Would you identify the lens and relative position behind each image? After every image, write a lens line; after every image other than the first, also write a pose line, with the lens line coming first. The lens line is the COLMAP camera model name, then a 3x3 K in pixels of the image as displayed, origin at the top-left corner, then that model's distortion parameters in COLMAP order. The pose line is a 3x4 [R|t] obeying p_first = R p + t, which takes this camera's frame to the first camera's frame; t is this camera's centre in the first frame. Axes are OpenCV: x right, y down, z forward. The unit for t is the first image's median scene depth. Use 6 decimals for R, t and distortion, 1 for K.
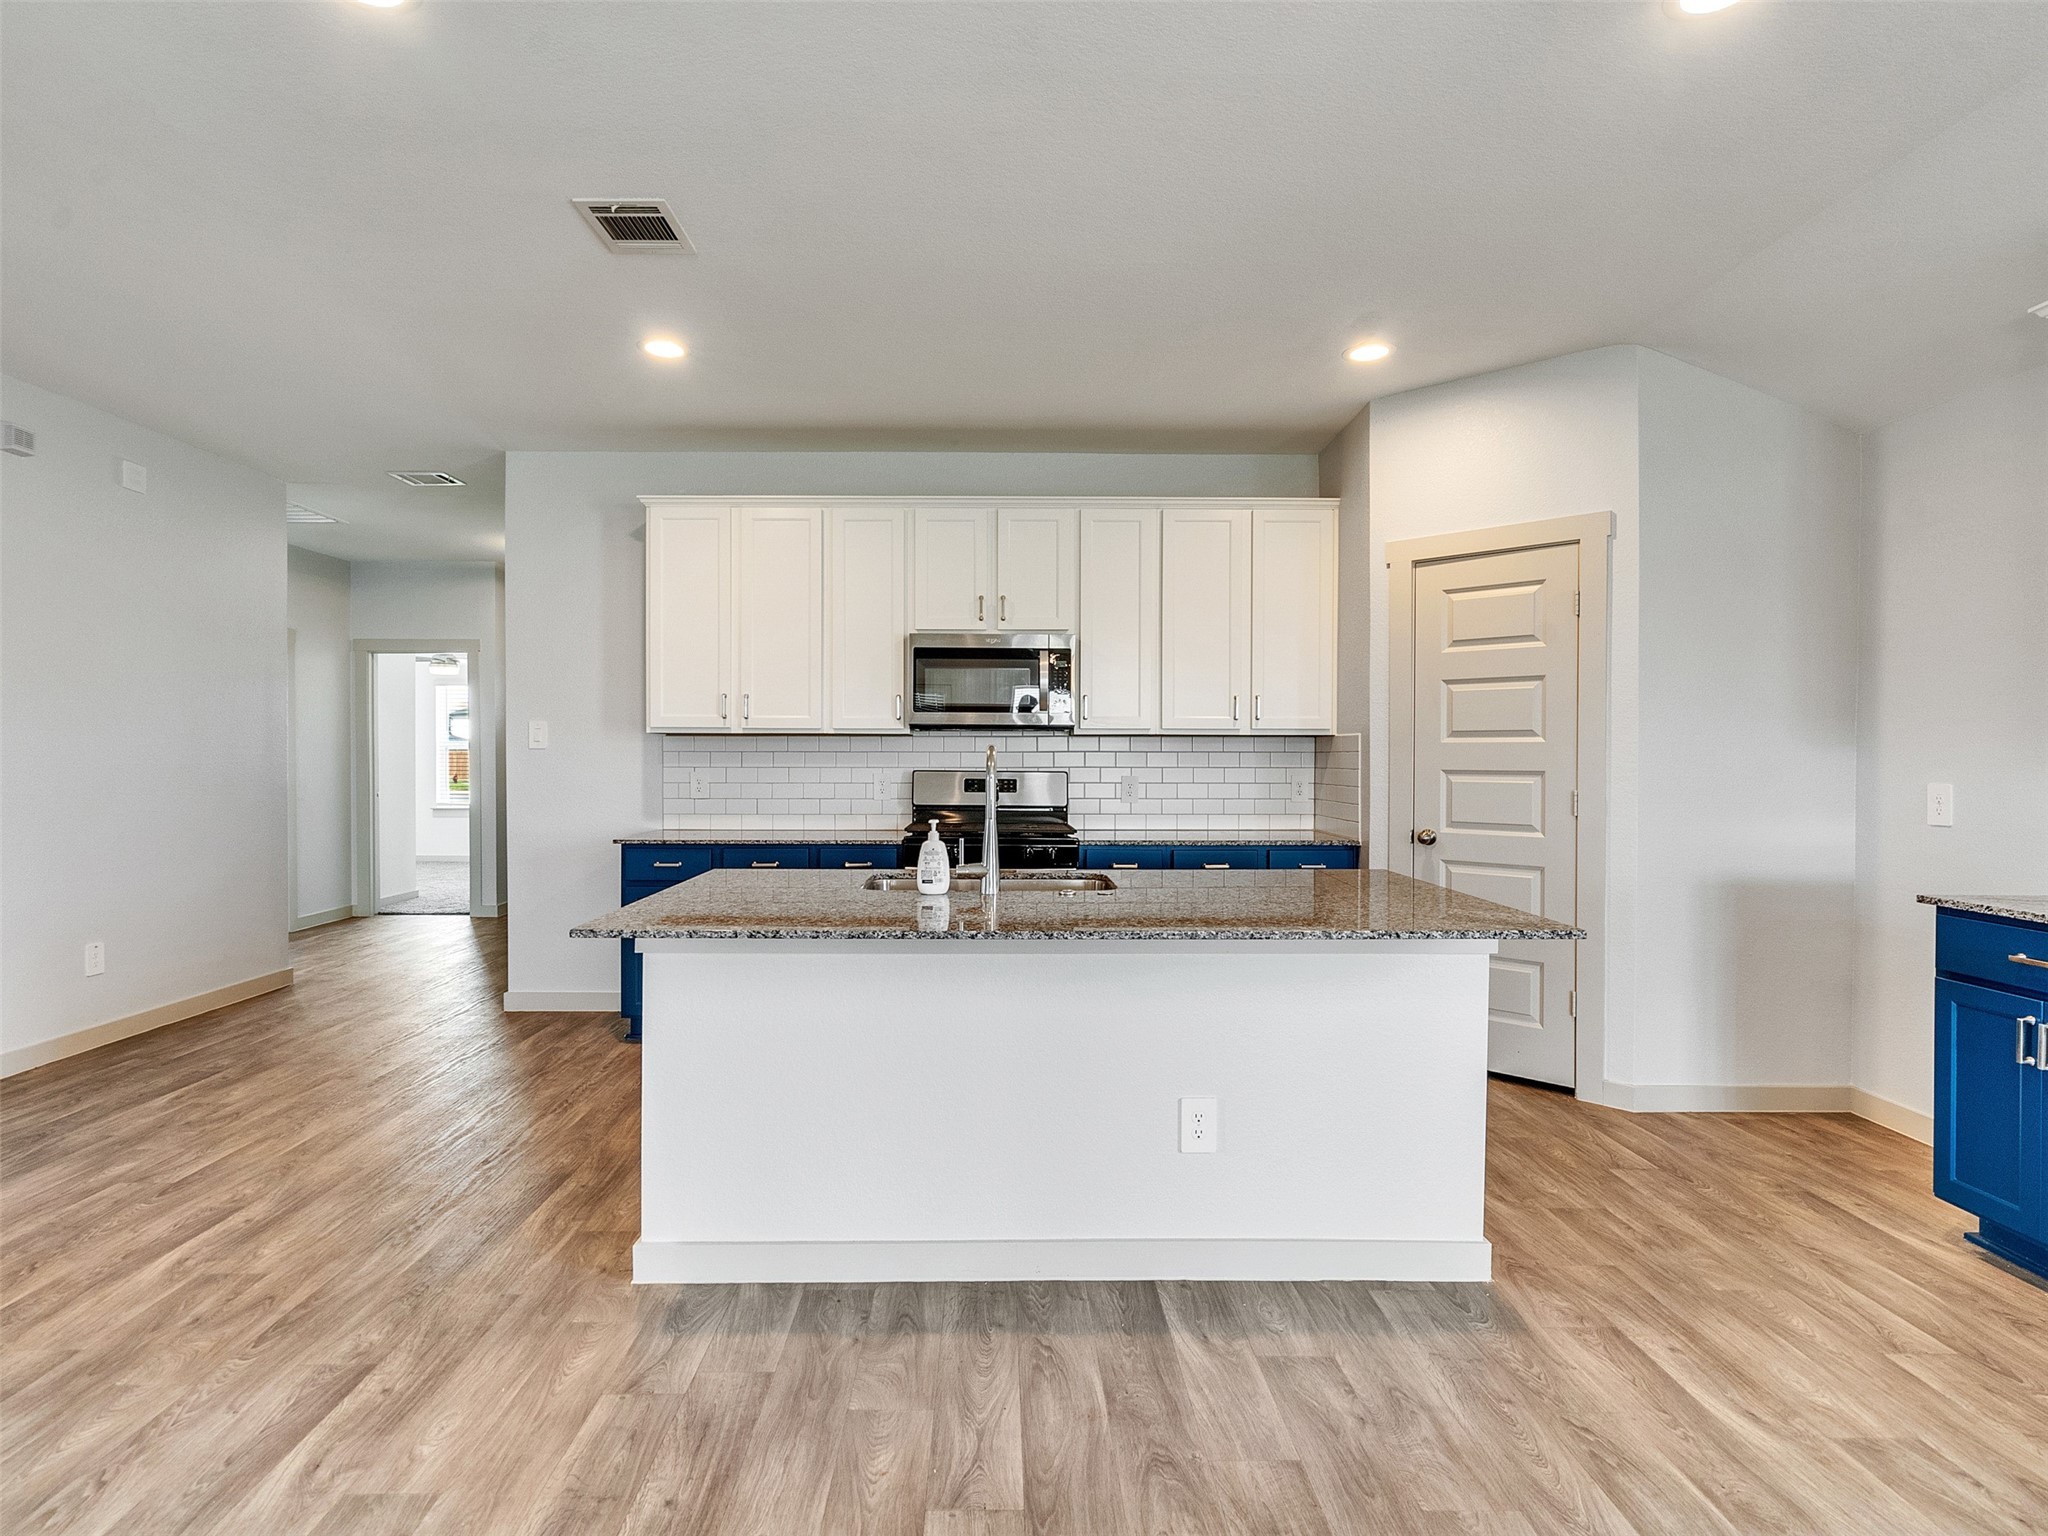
lens RADIAL K [[1058.1, 0, 997.7], [0, 1058.1, 759.8], [0, 0, 1]] dist [-0.004093, 0.002190]
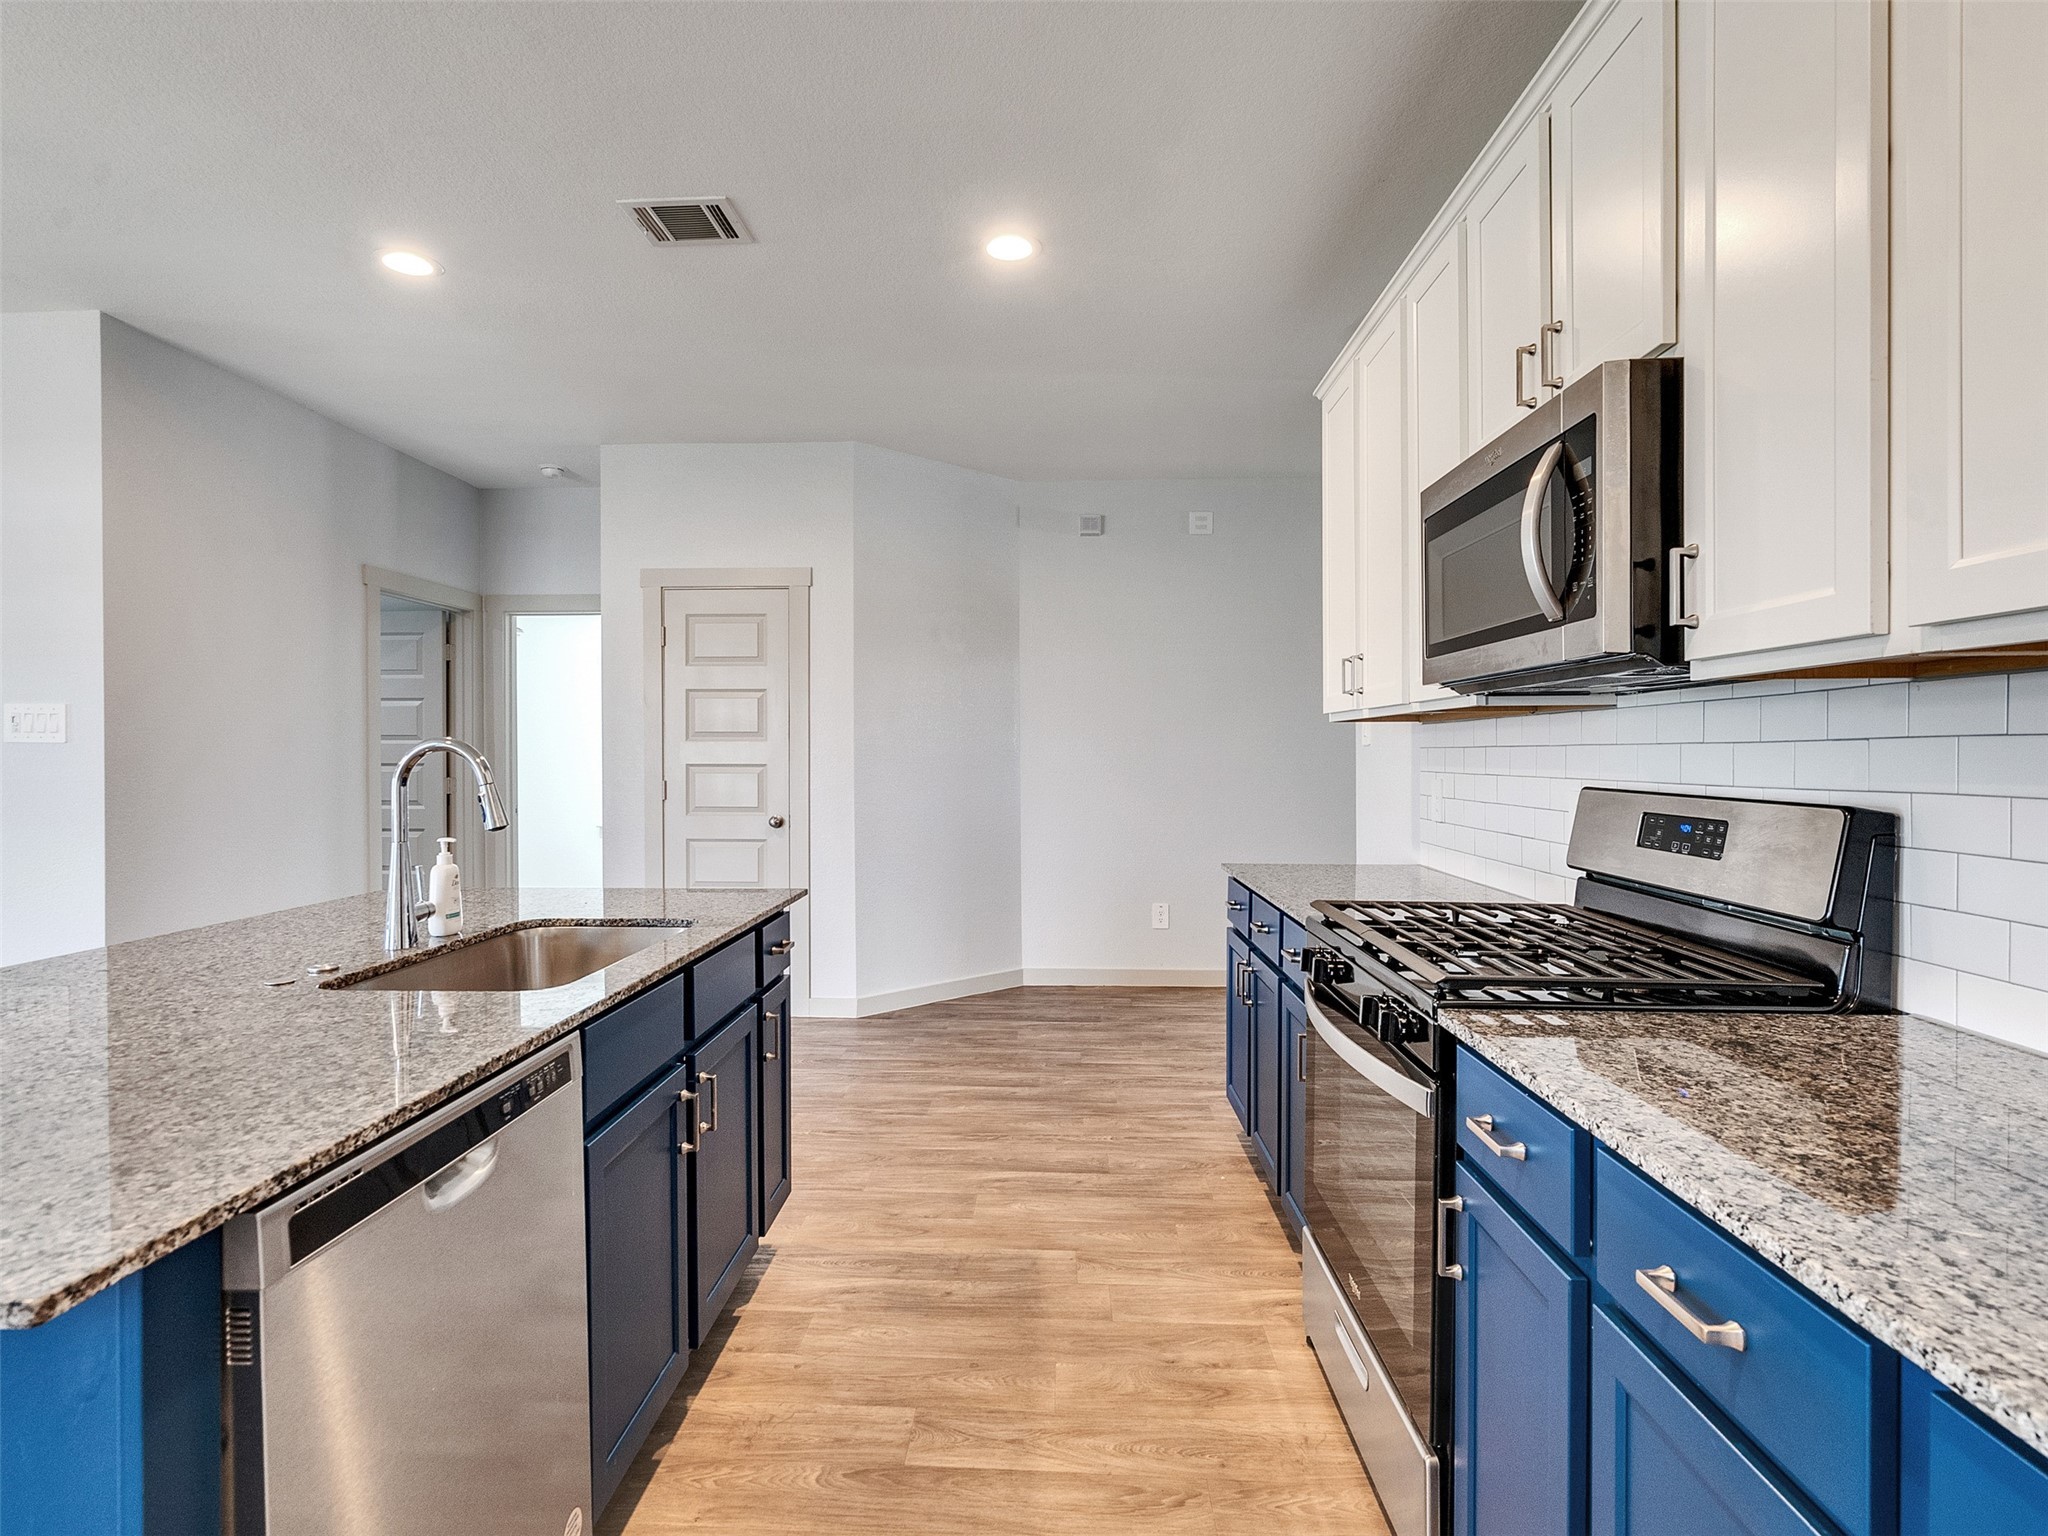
lens RADIAL K [[1058.1, 0, 1003.4], [0, 1058.1, 763.8], [0, 0, 1]] dist [-0.004093, 0.002190]
pose [[-0.064800, 0.006726, -0.997876, 0.479867], [-0.003693, 0.999969, 0.006980, -0.002117], [0.997891, 0.004137, -0.064773, 1.038500]]
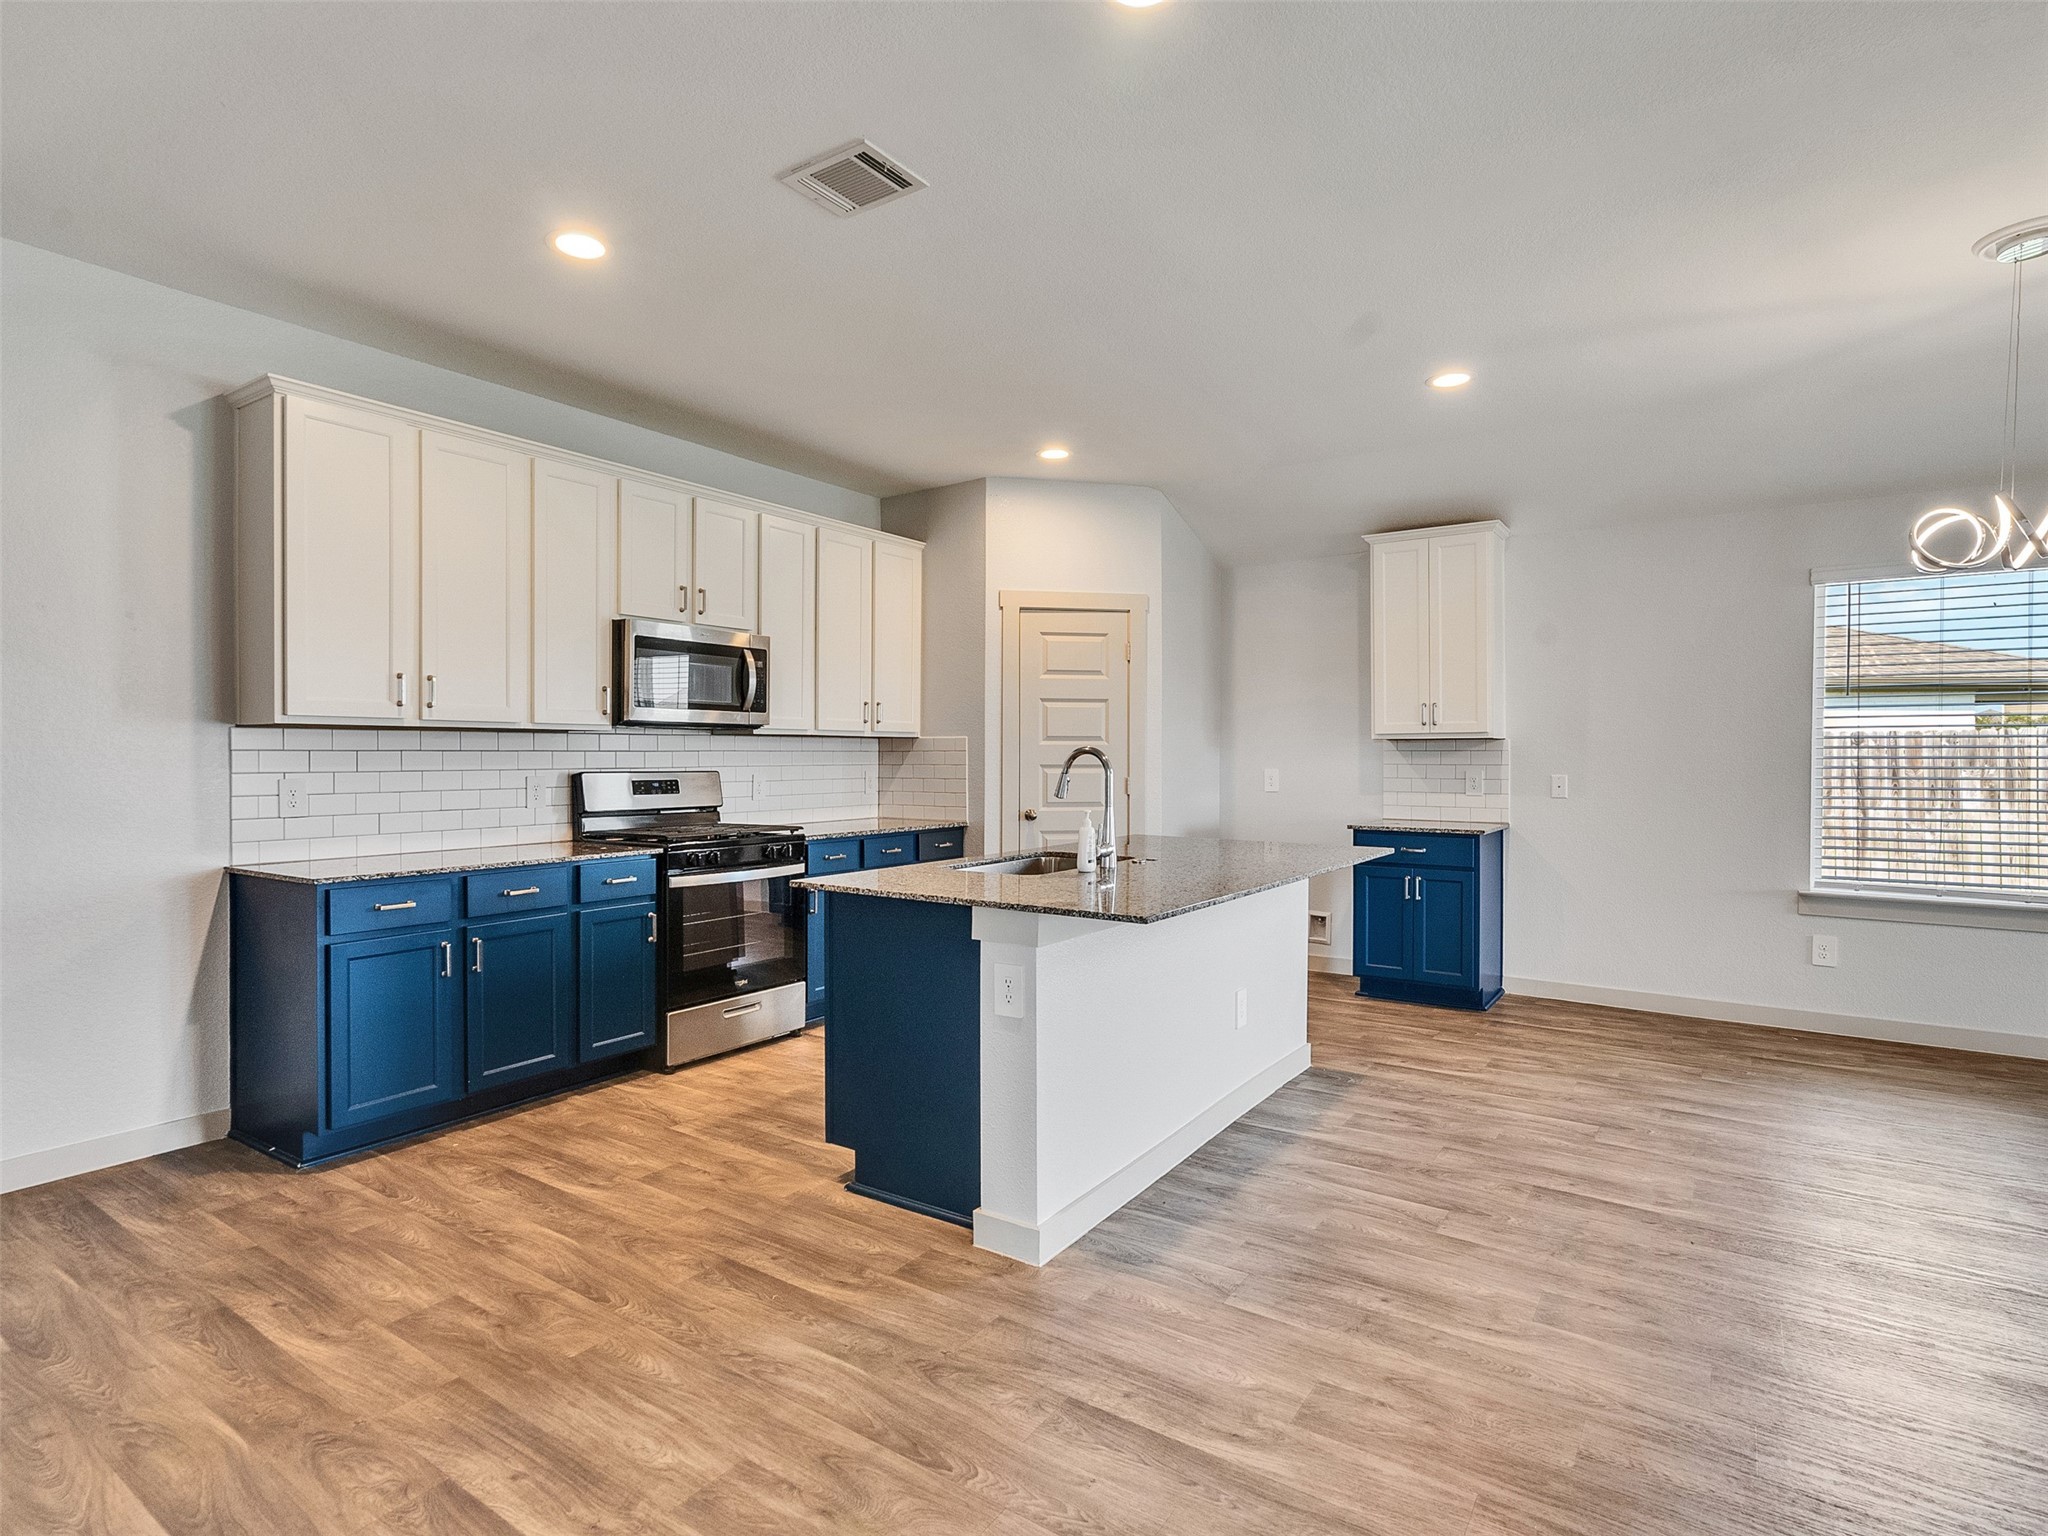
lens RADIAL K [[1058.1, 0, 1003.0], [0, 1058.1, 764.8], [0, 0, 1]] dist [-0.004093, 0.002190]
pose [[0.575668, -0.010264, 0.817619, -0.778670], [0.005552, 0.999947, 0.008644, -0.002462], [-0.817665, -0.000436, 0.575695, 0.280770]]
